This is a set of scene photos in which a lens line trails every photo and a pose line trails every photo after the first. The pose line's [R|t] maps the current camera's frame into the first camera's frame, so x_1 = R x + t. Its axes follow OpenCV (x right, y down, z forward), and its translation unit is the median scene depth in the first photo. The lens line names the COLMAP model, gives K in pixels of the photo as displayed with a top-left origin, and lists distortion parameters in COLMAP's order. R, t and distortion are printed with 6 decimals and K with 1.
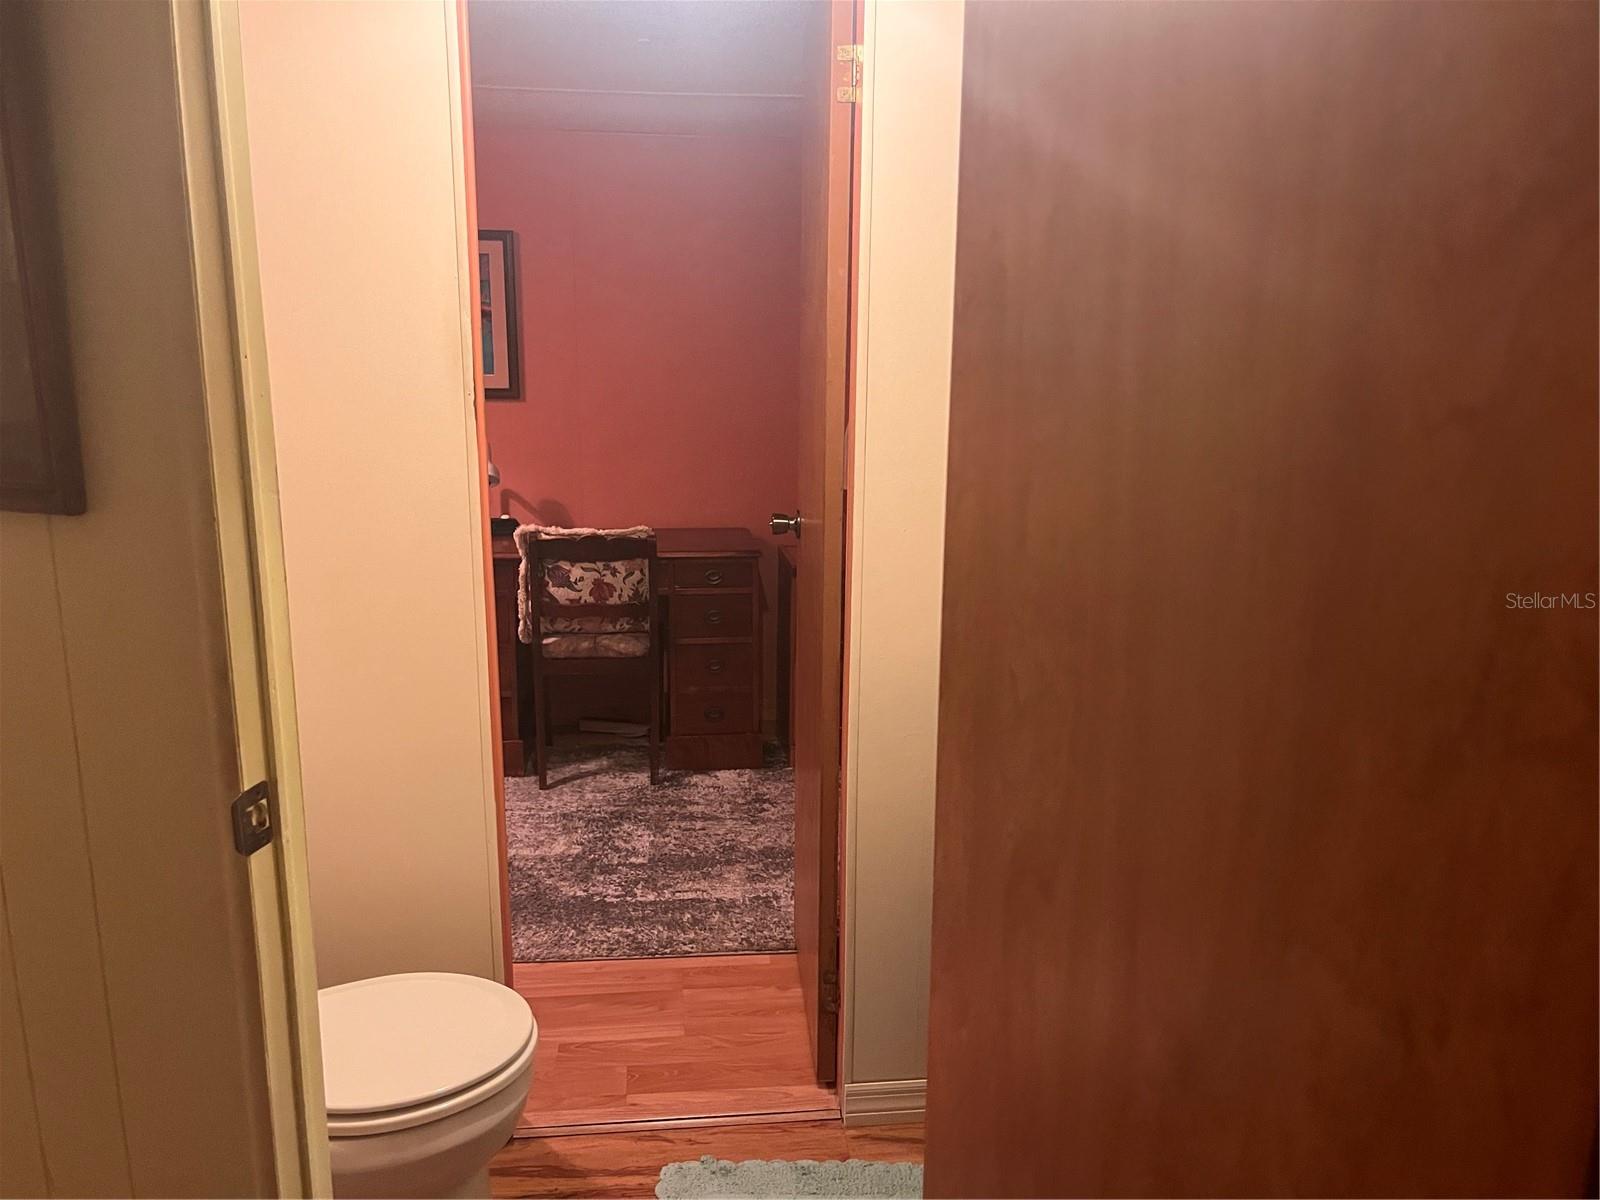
lens RADIAL K [[1224.3, 0, 802.7], [0, 1224.3, 598.6], [0, 0, 1]] dist [0.024817, -0.047795]
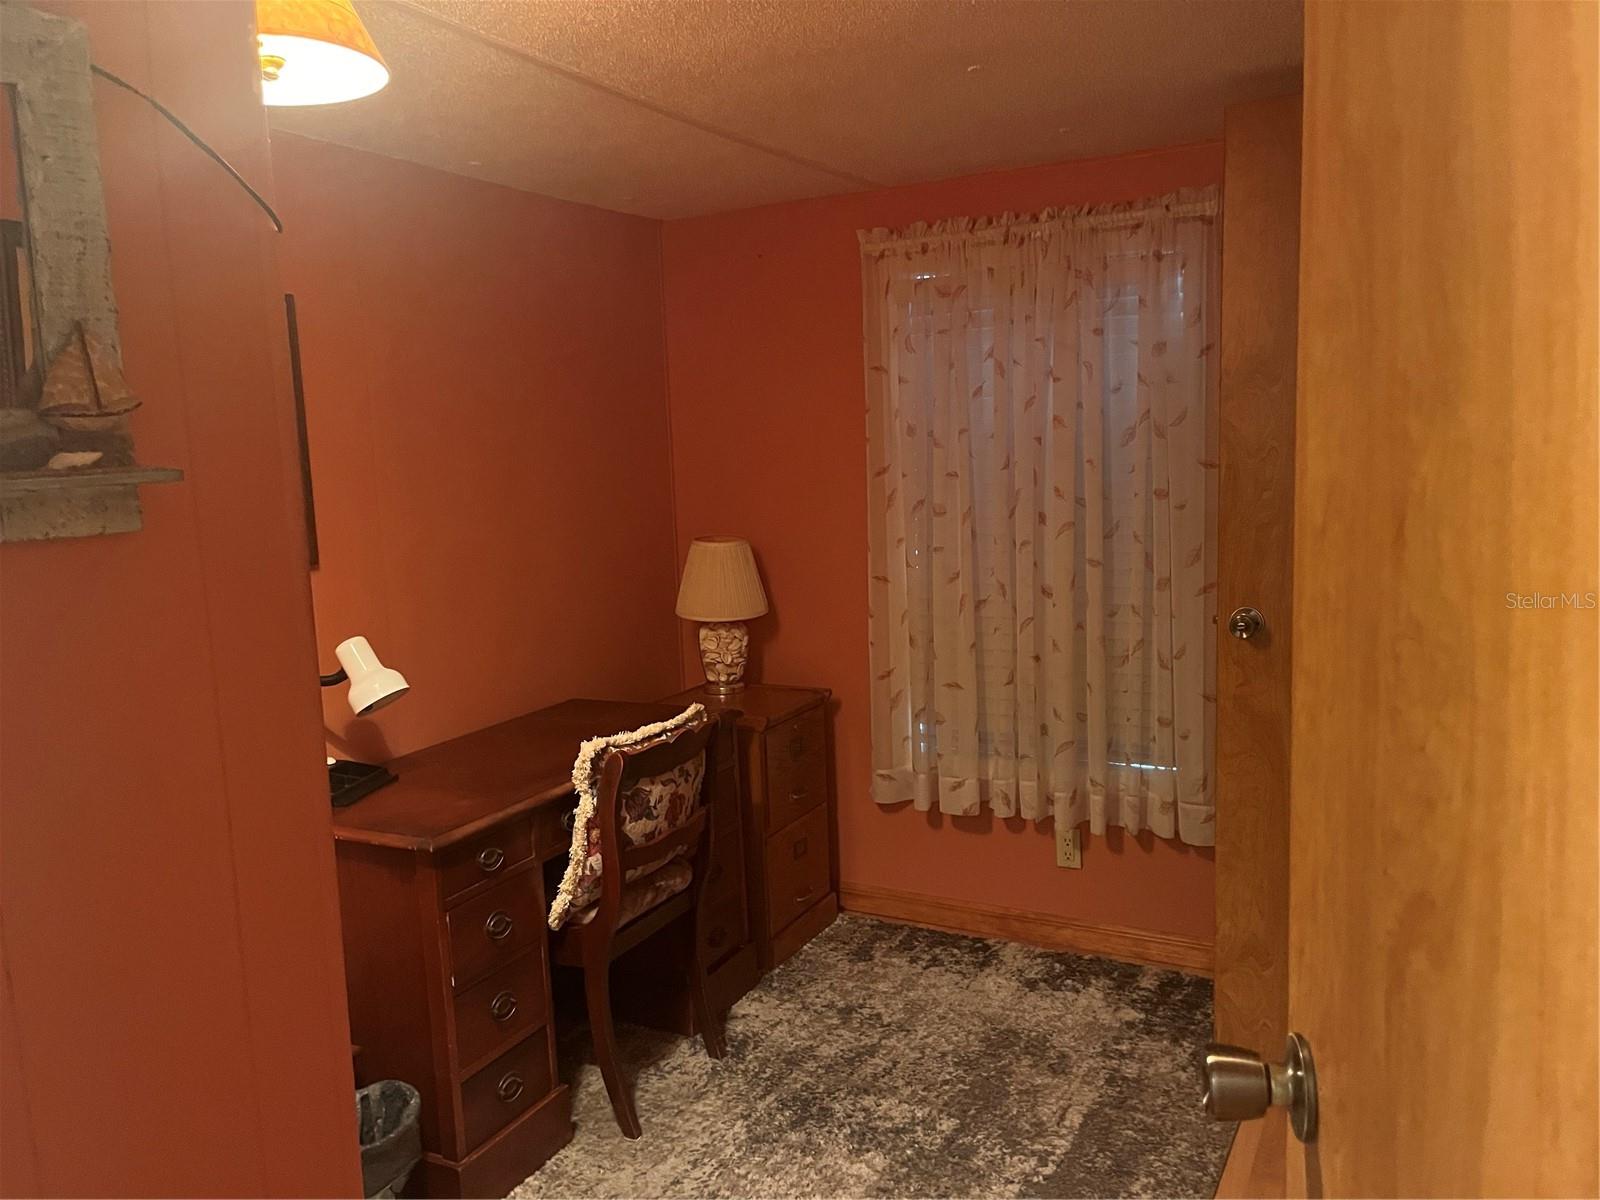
lens RADIAL K [[1224.3, 0, 800.8], [0, 1224.3, 598.2], [0, 0, 1]] dist [0.024817, -0.047795]
pose [[0.573916, -0.142988, 0.806334, -0.669911], [0.217194, 0.975954, 0.018477, -0.120722], [-0.789586, 0.164527, 0.591172, 0.515318]]
